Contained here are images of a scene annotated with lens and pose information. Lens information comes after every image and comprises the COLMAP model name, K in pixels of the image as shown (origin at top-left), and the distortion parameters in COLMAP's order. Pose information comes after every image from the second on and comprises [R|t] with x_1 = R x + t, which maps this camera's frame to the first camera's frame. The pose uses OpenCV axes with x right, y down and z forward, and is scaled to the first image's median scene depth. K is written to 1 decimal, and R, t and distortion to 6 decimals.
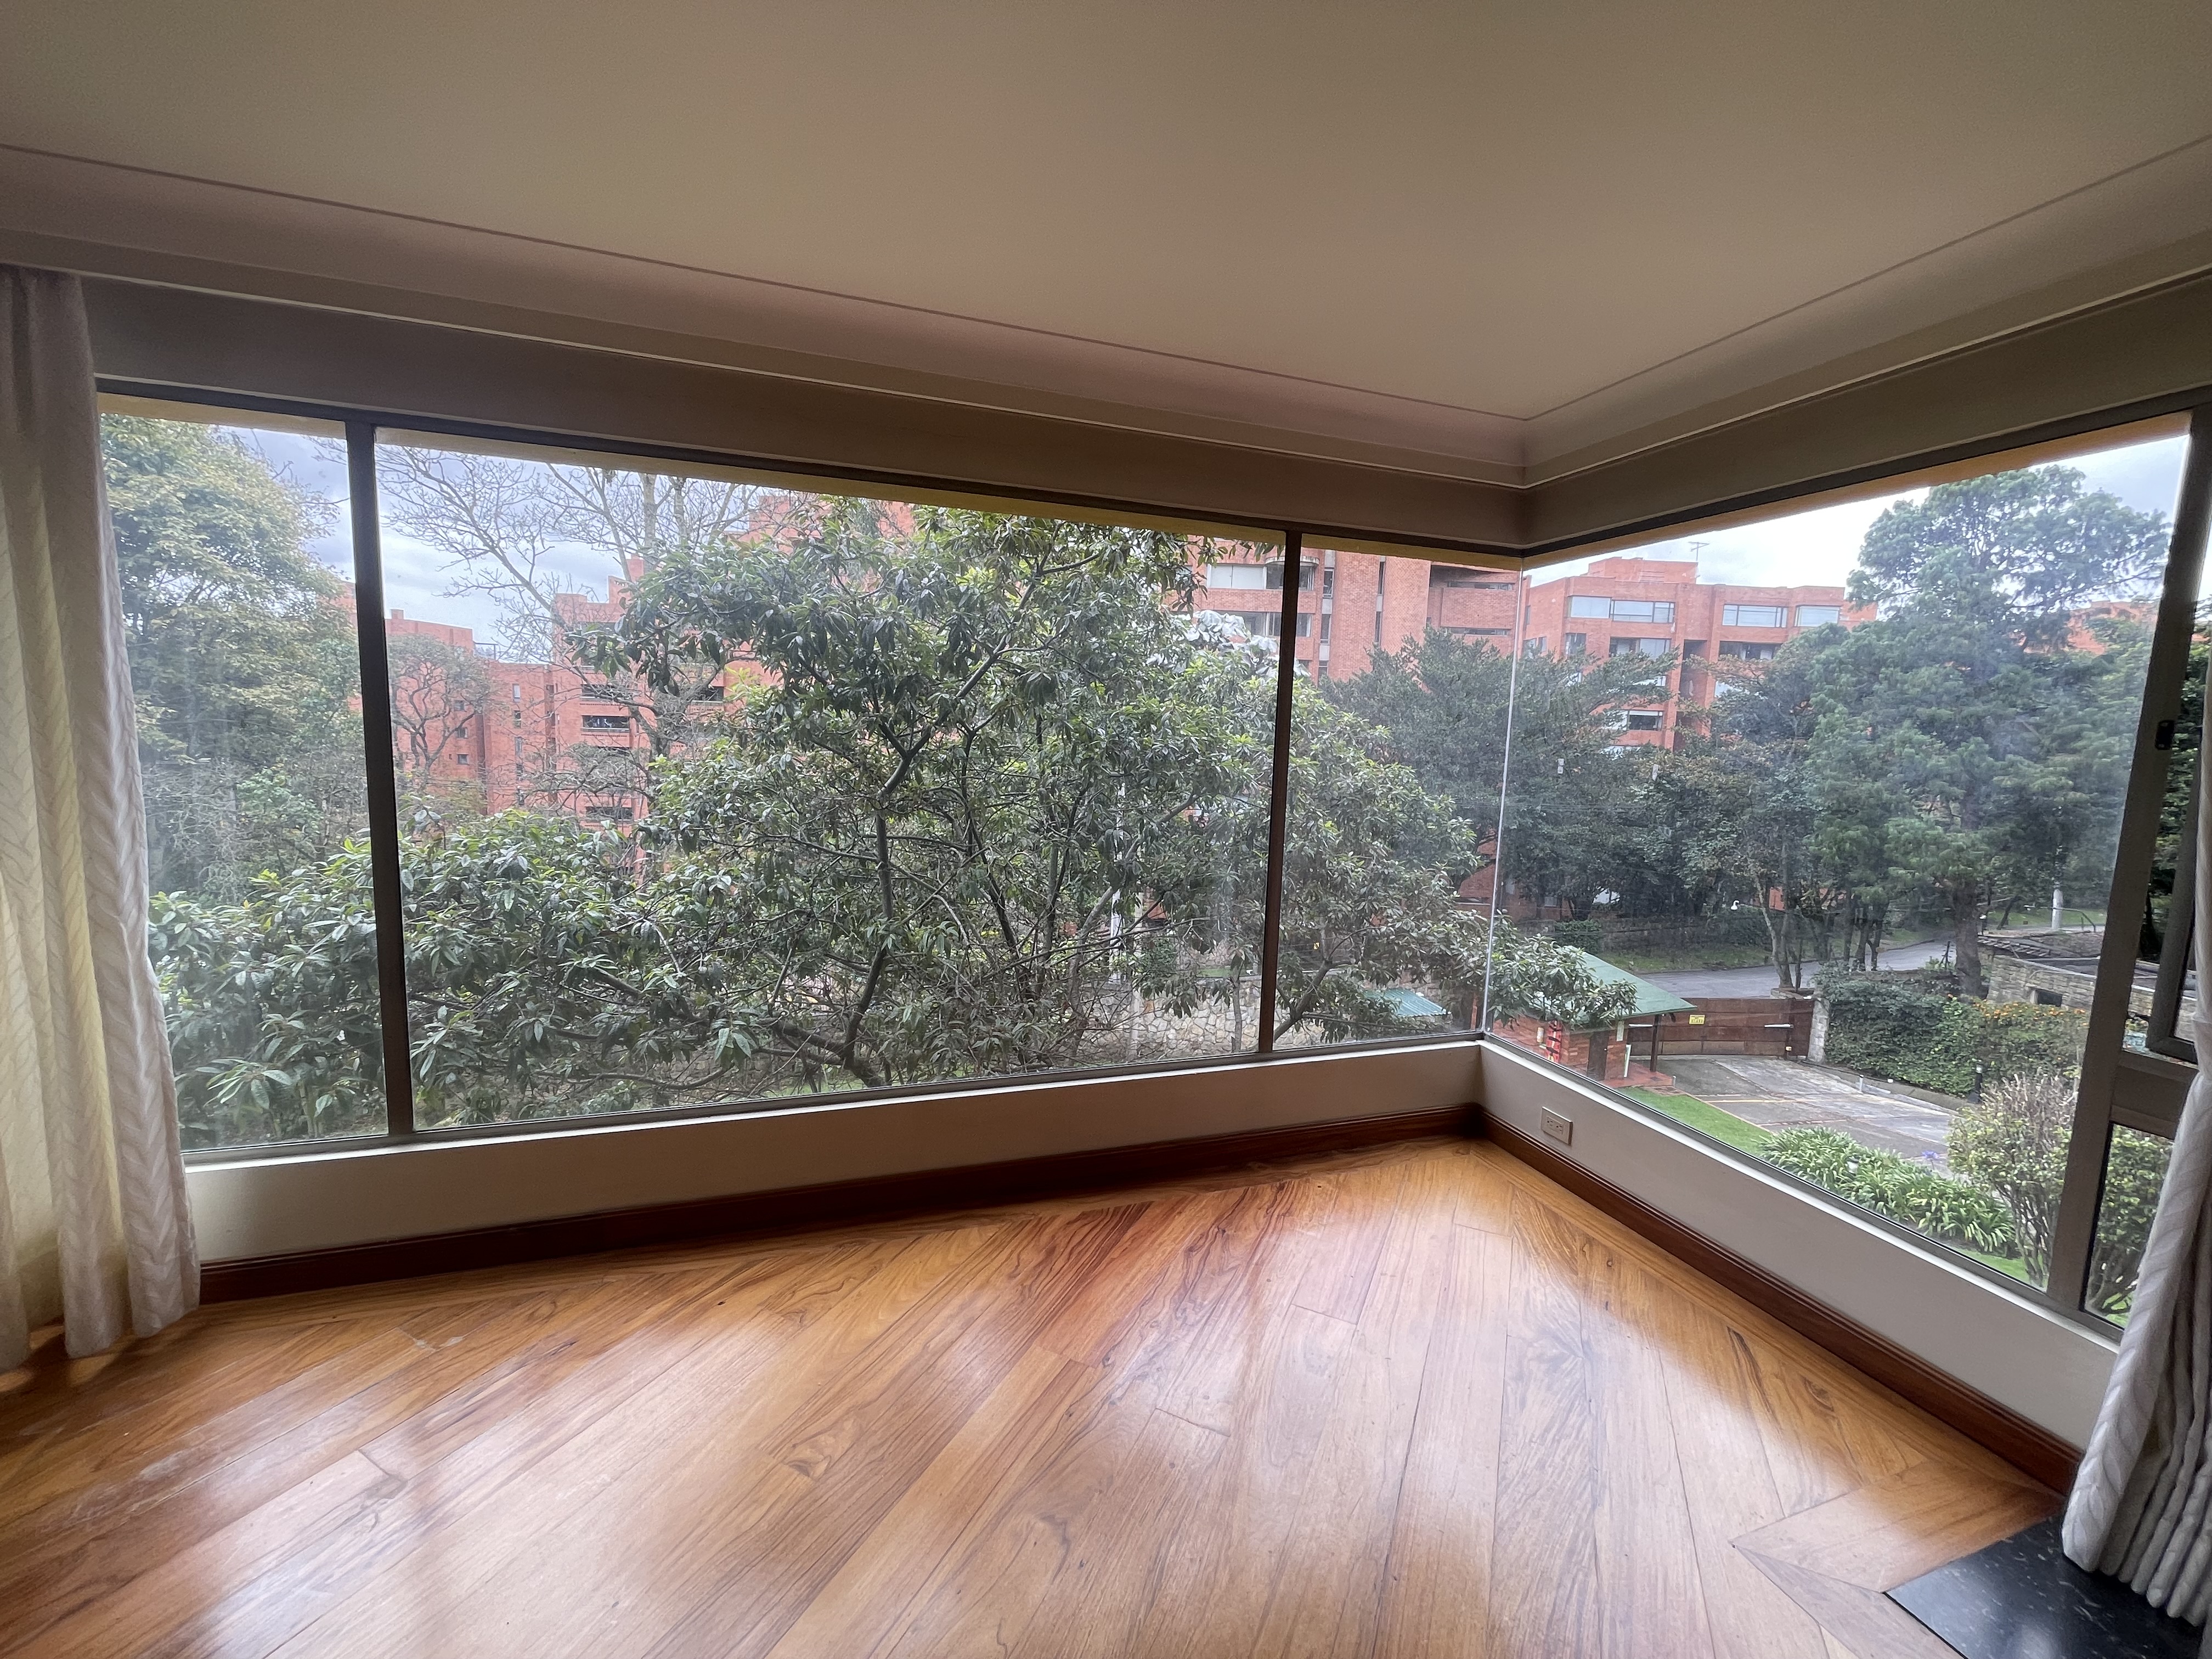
lens RADIAL K [[891.7, 0, 1106.0], [0, 891.7, 829.5], [0, 0, 1]] dist [-0.001103, -0.000278]
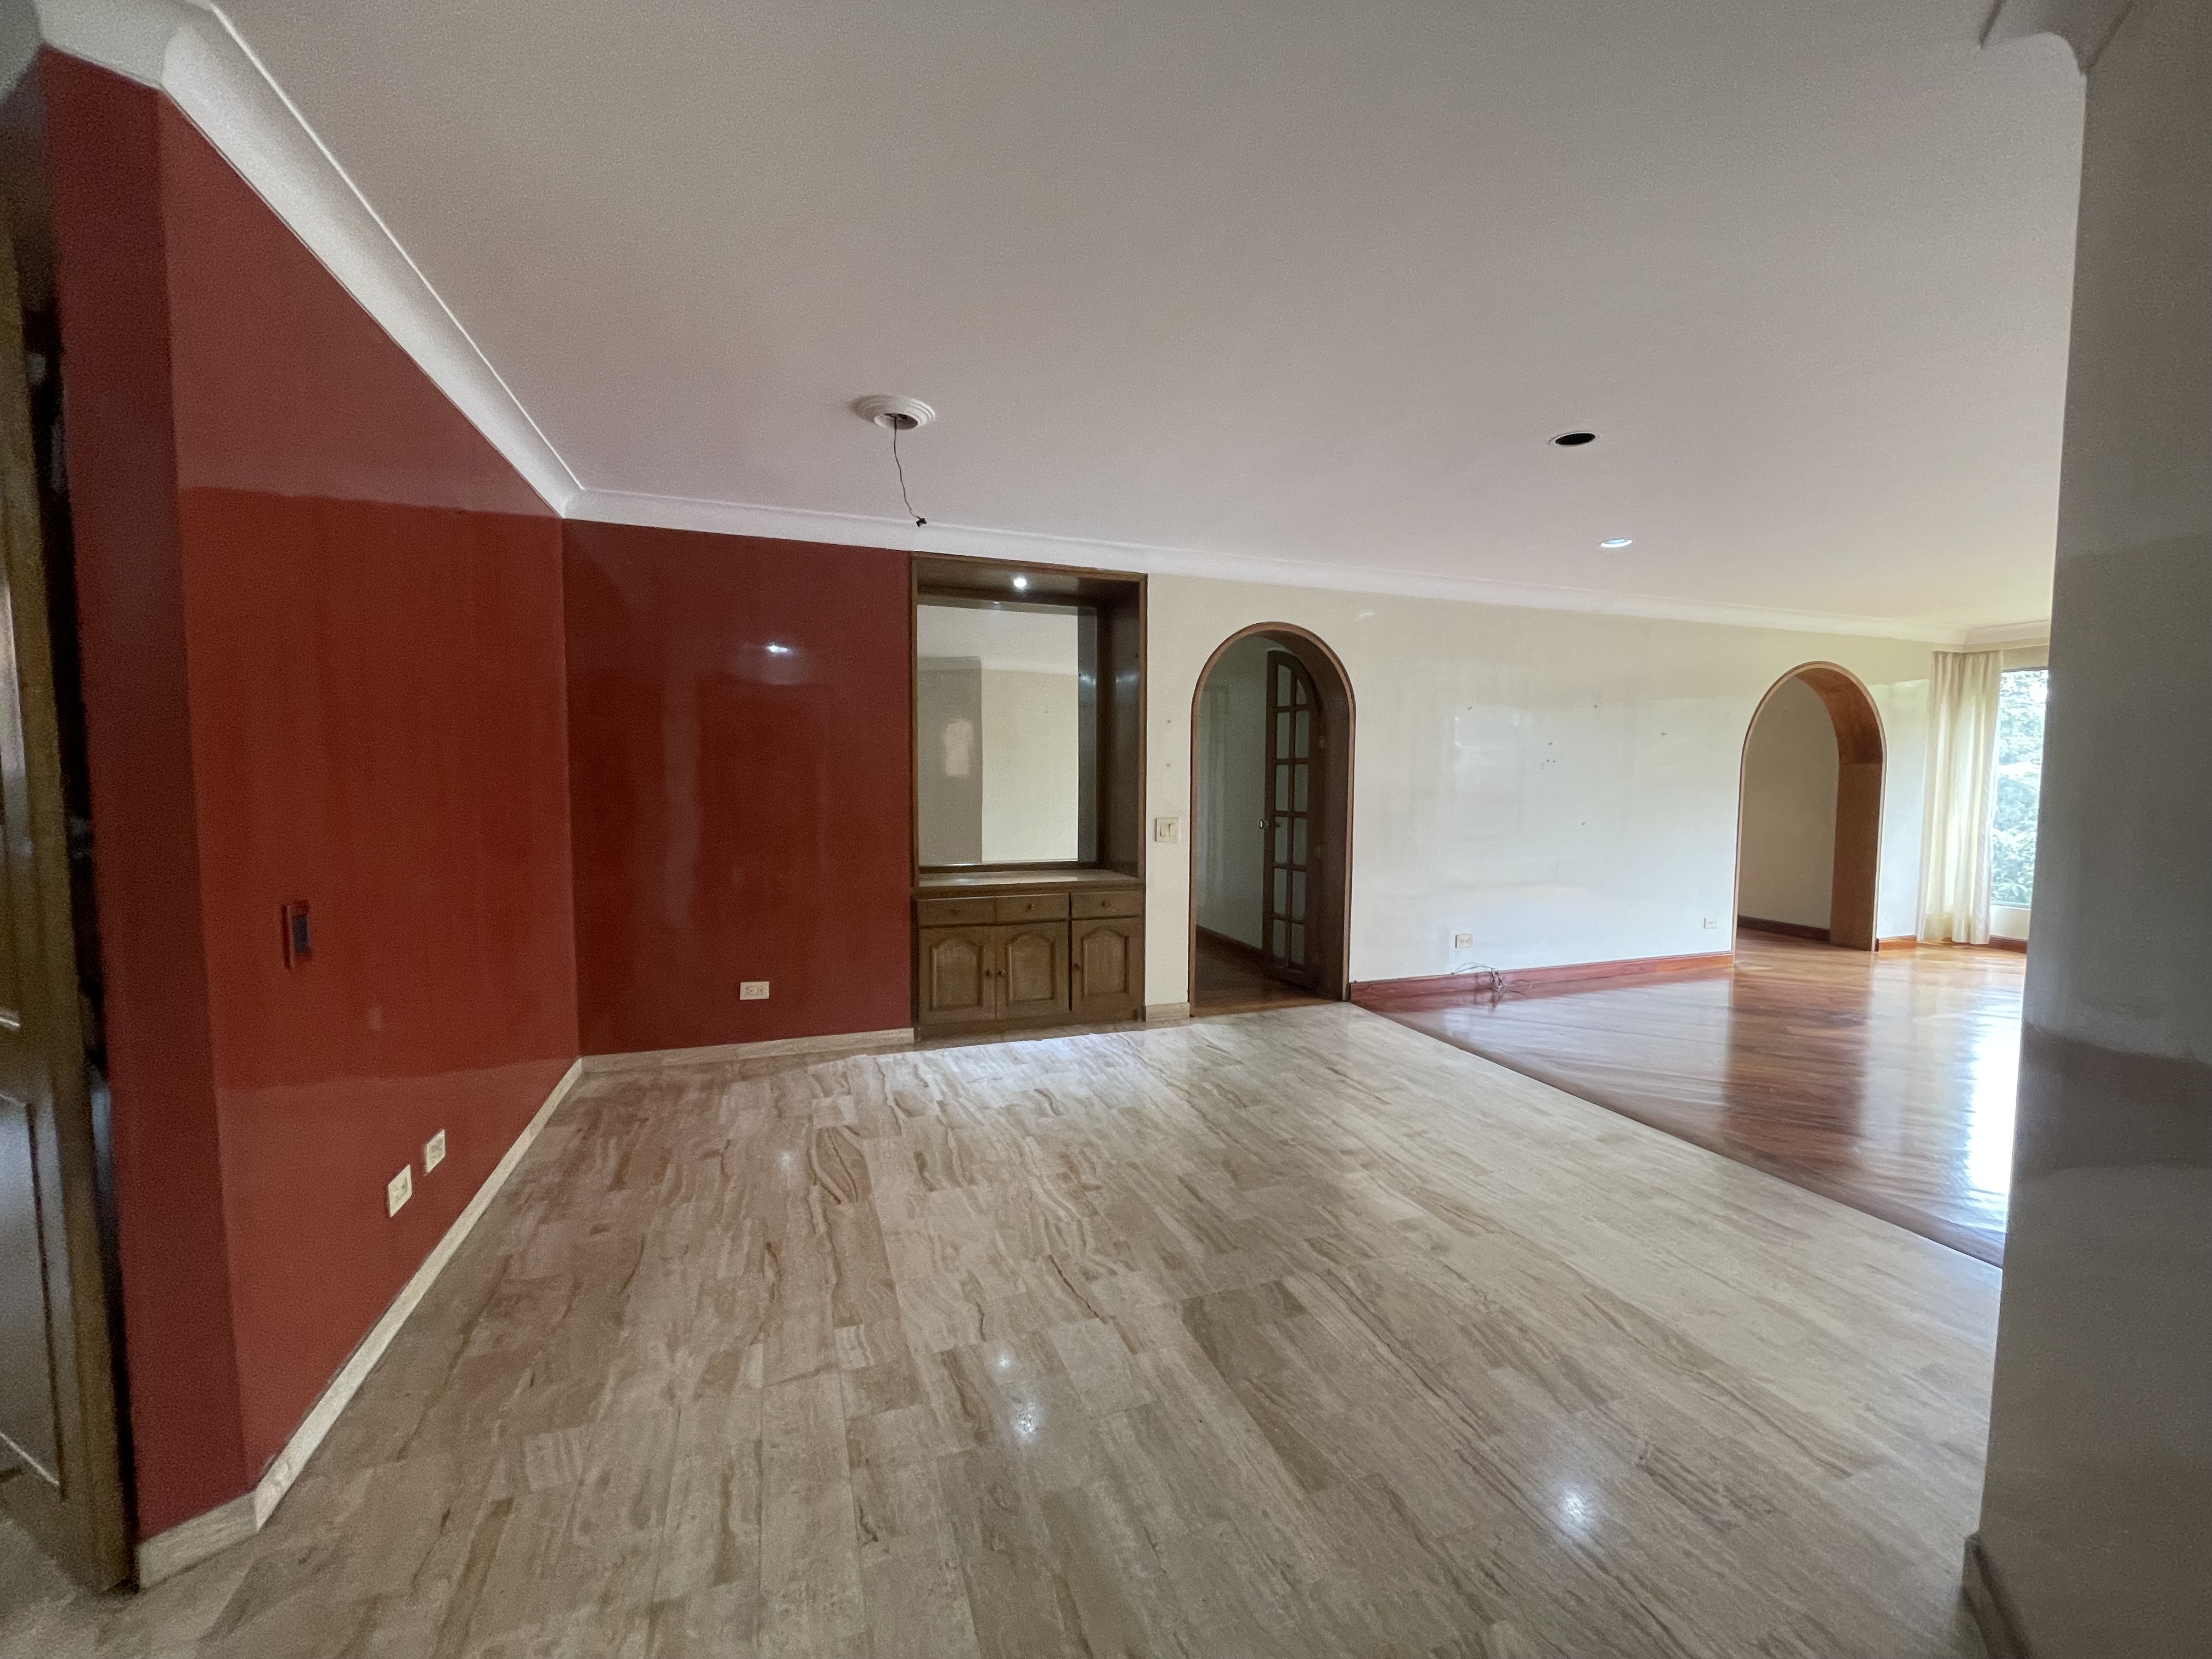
lens RADIAL K [[889.8, 0, 1104.2], [0, 889.8, 835.2], [0, 0, 1]] dist [-0.002022, -0.000452]
pose [[0.022157, 0.038218, -0.999024, 1.225984], [-0.121847, 0.991923, 0.035244, 0.237558], [0.992302, 0.120947, 0.026634, -1.343962]]
